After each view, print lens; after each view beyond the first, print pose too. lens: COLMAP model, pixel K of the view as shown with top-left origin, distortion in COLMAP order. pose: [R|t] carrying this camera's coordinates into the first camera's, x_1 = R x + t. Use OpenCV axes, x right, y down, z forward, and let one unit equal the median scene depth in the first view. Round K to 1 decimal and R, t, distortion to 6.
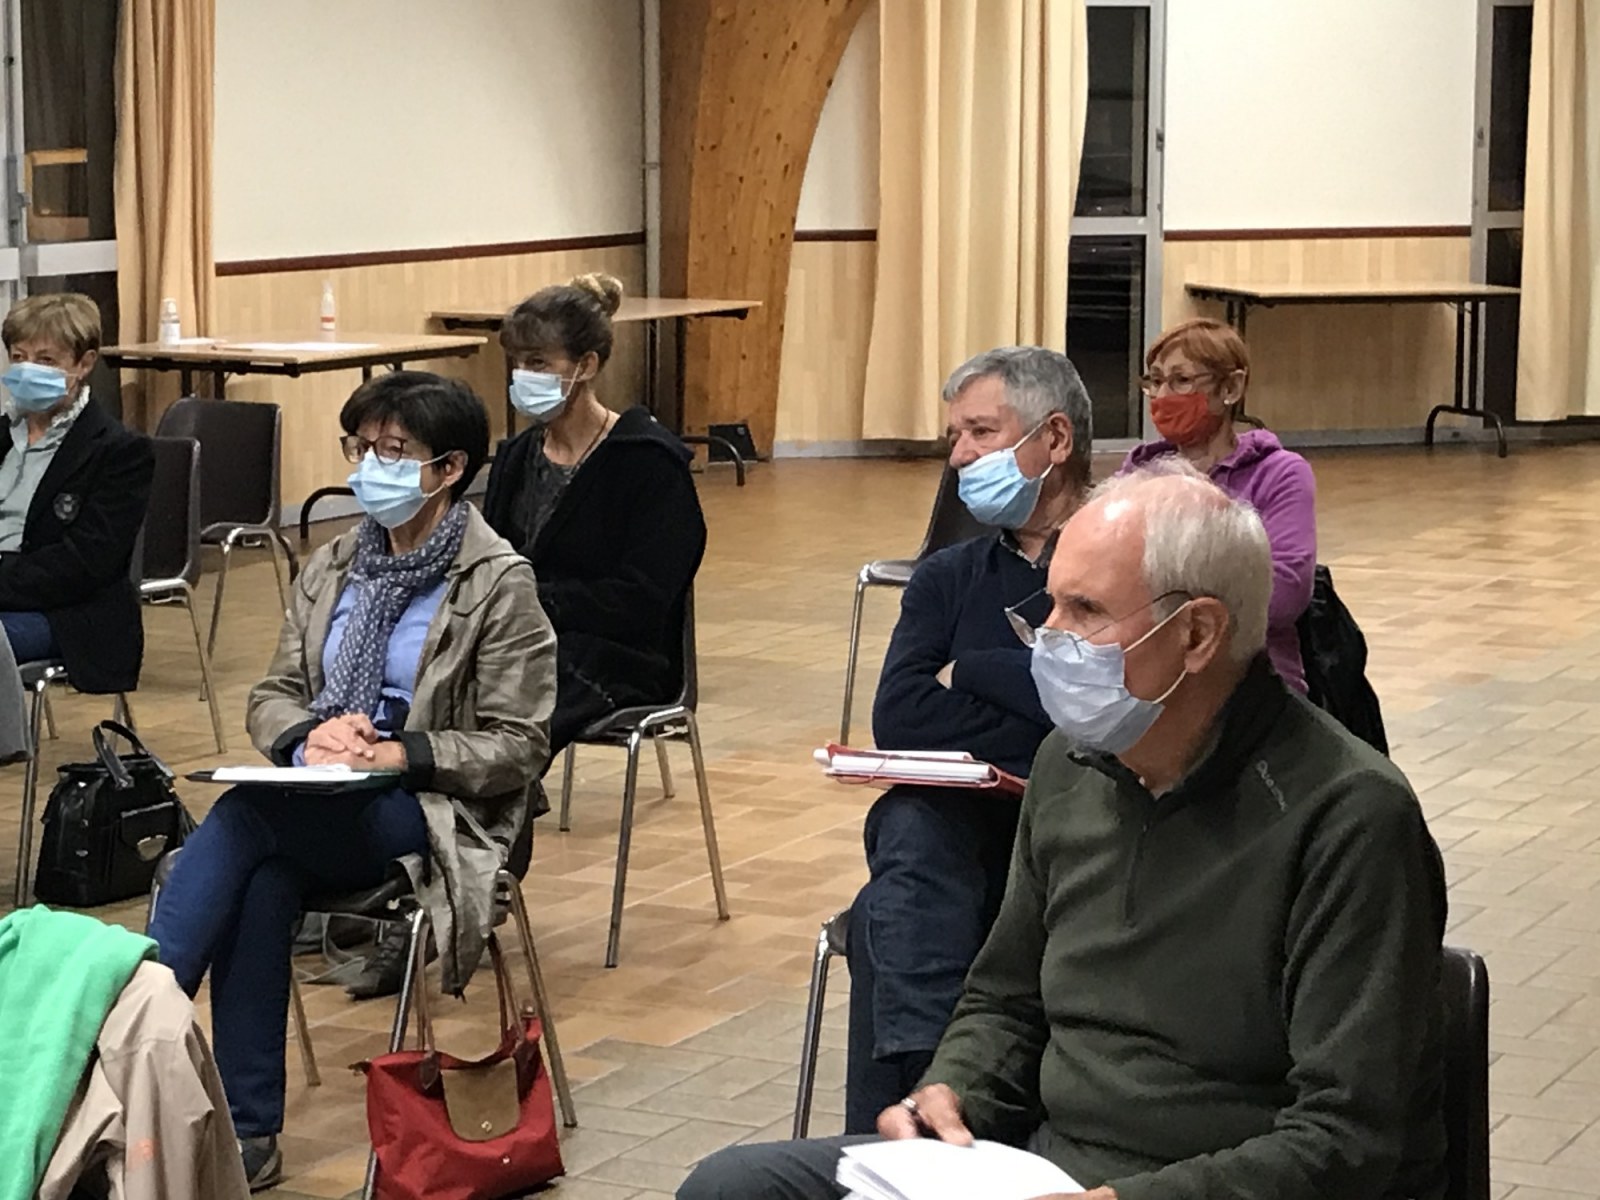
lens RADIAL K [[3847.3, 0, 769.8], [0, 3847.3, 526.4], [0, 0, 1]] dist [0.188278, 0.000000]
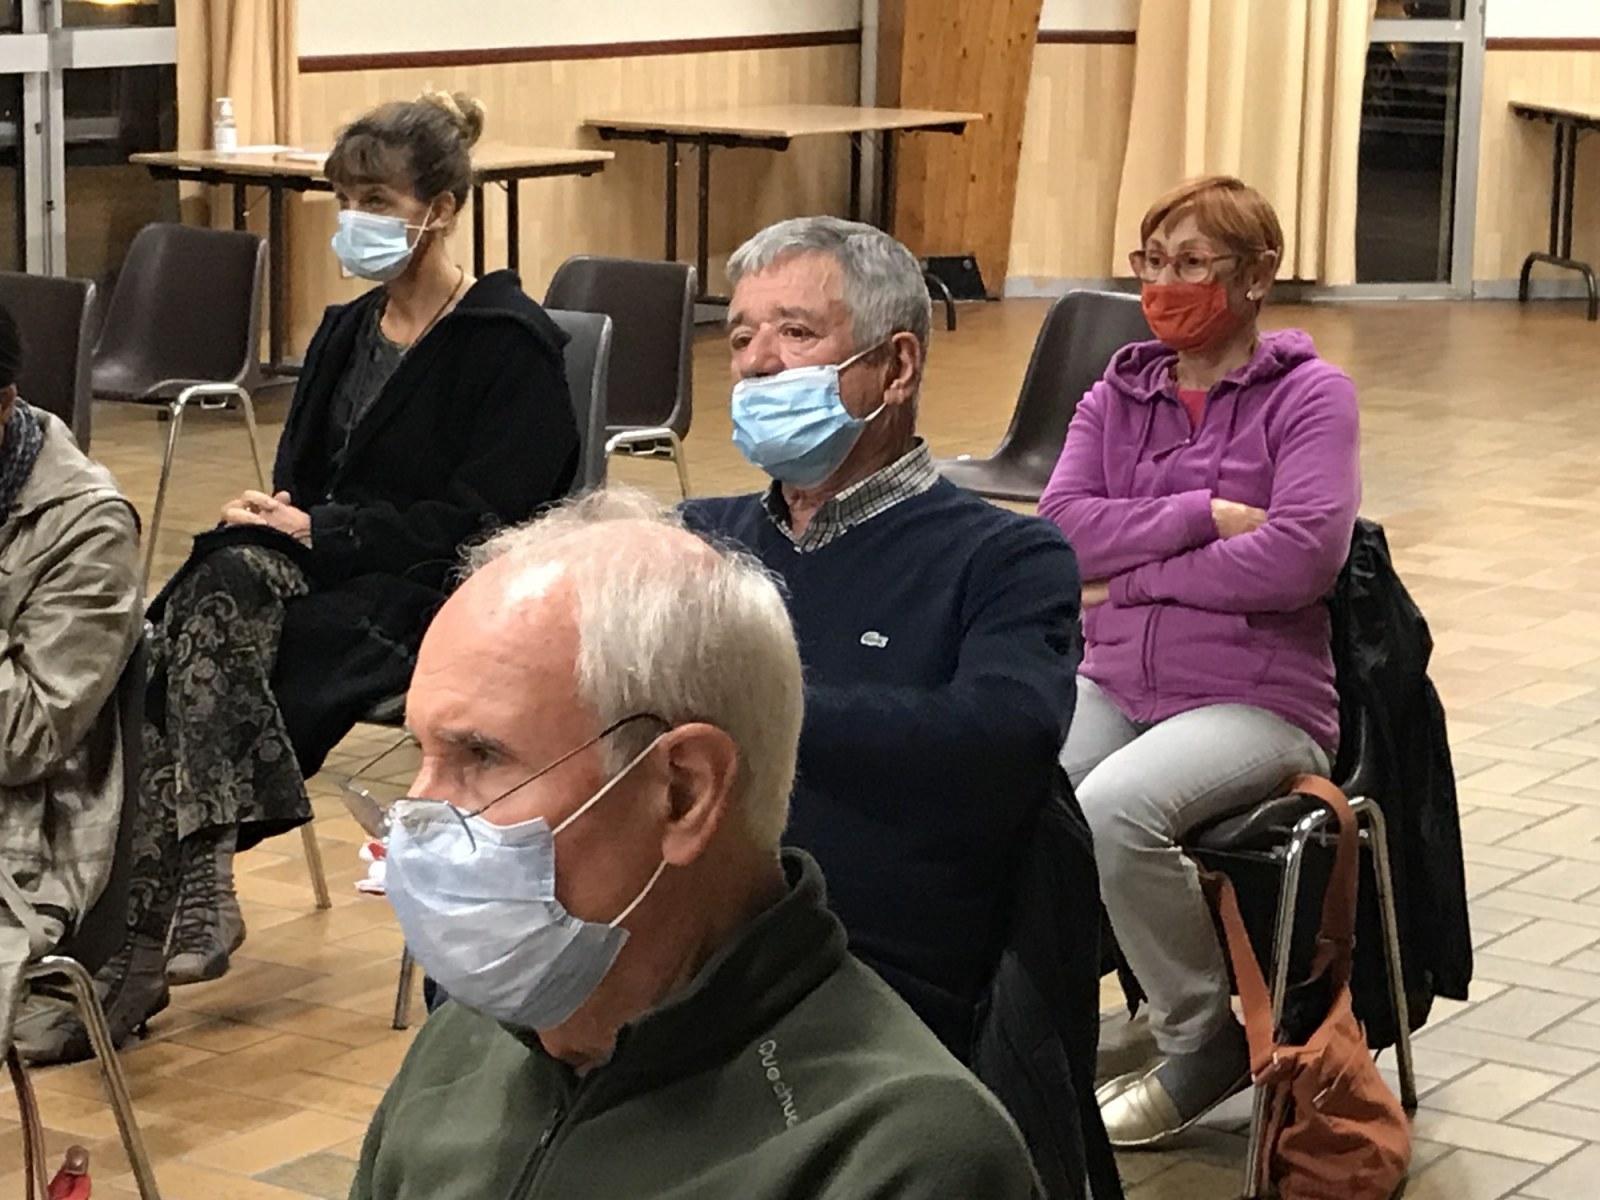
lens RADIAL K [[3985.5, 0, 748.0], [0, 3985.5, 543.5], [0, 0, 1]] dist [0.177584, 0.000000]
pose [[0.993220, 0.035123, -0.110816, 0.056334], [-0.029222, 0.998090, 0.054430, -0.012070], [0.112516, -0.050823, 0.992349, 0.131355]]
